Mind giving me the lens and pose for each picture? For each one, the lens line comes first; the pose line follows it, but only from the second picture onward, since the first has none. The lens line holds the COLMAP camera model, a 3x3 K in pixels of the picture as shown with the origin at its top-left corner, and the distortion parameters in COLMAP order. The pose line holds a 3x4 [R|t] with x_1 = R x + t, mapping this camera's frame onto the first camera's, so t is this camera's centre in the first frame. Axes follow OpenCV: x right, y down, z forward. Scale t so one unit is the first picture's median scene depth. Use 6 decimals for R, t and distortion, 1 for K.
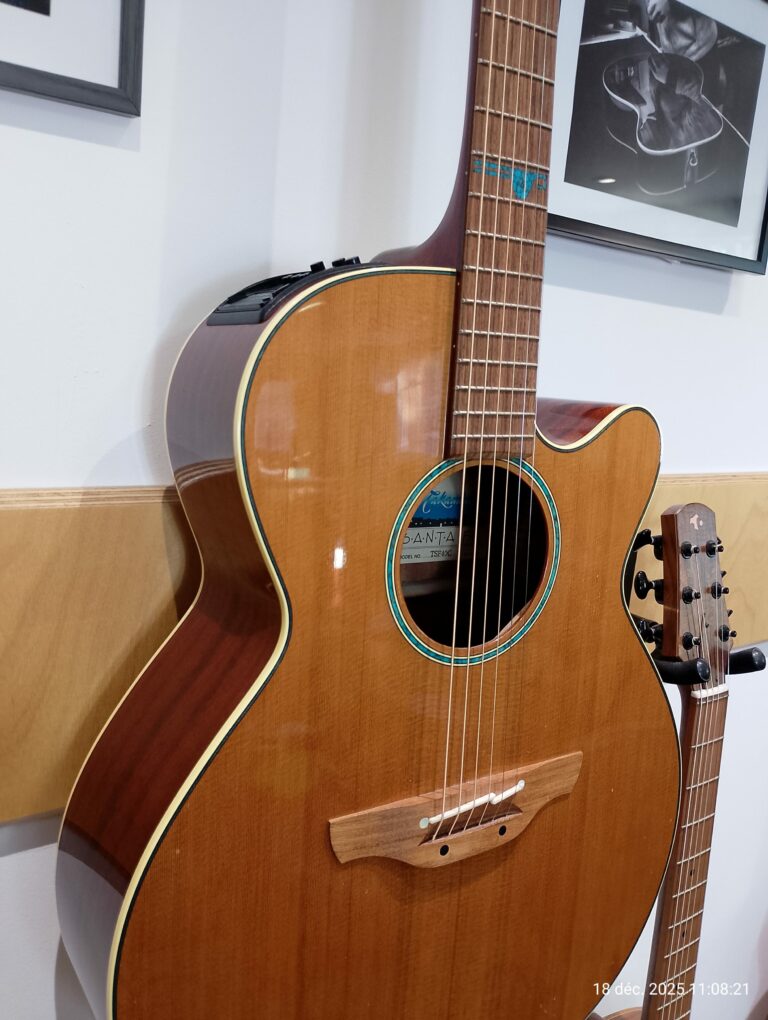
lens RADIAL K [[858.5, 0, 379.8], [0, 858.5, 512.2], [0, 0, 1]] dist [0.025882, -0.029209]
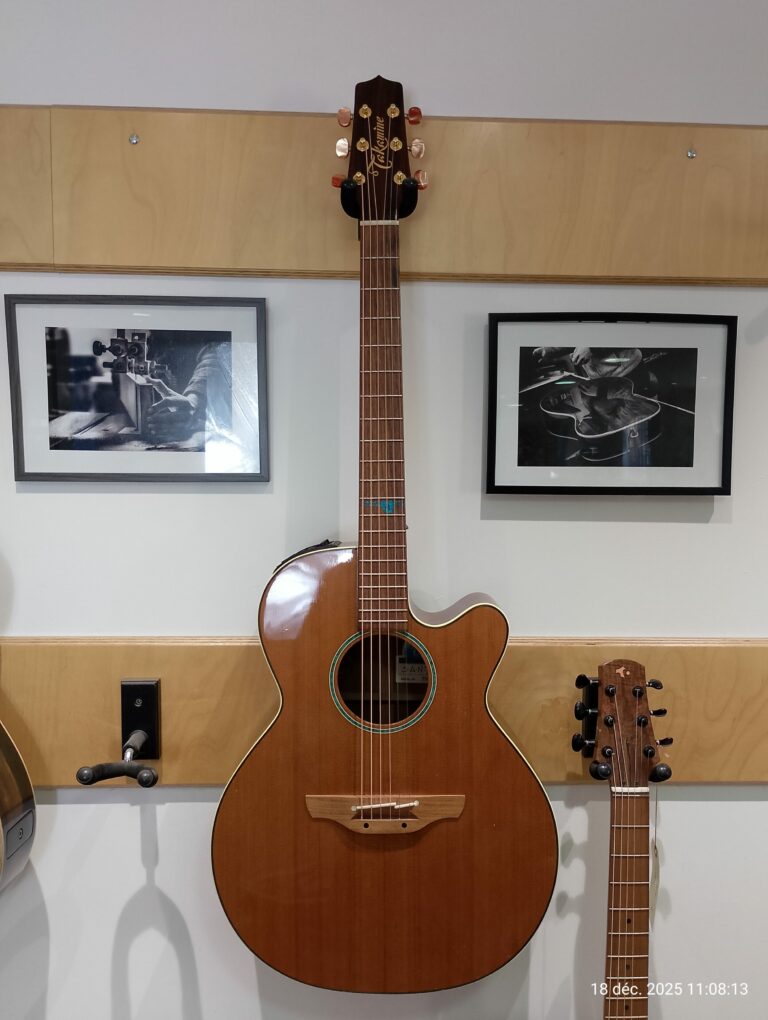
lens RADIAL K [[858.5, 0, 387.0], [0, 858.5, 515.0], [0, 0, 1]] dist [0.025882, -0.029209]
pose [[0.823128, -0.042874, -0.566235, 1.201000], [-0.041206, 0.990007, -0.134861, -0.054961], [0.566359, 0.134340, 0.813136, -0.664234]]
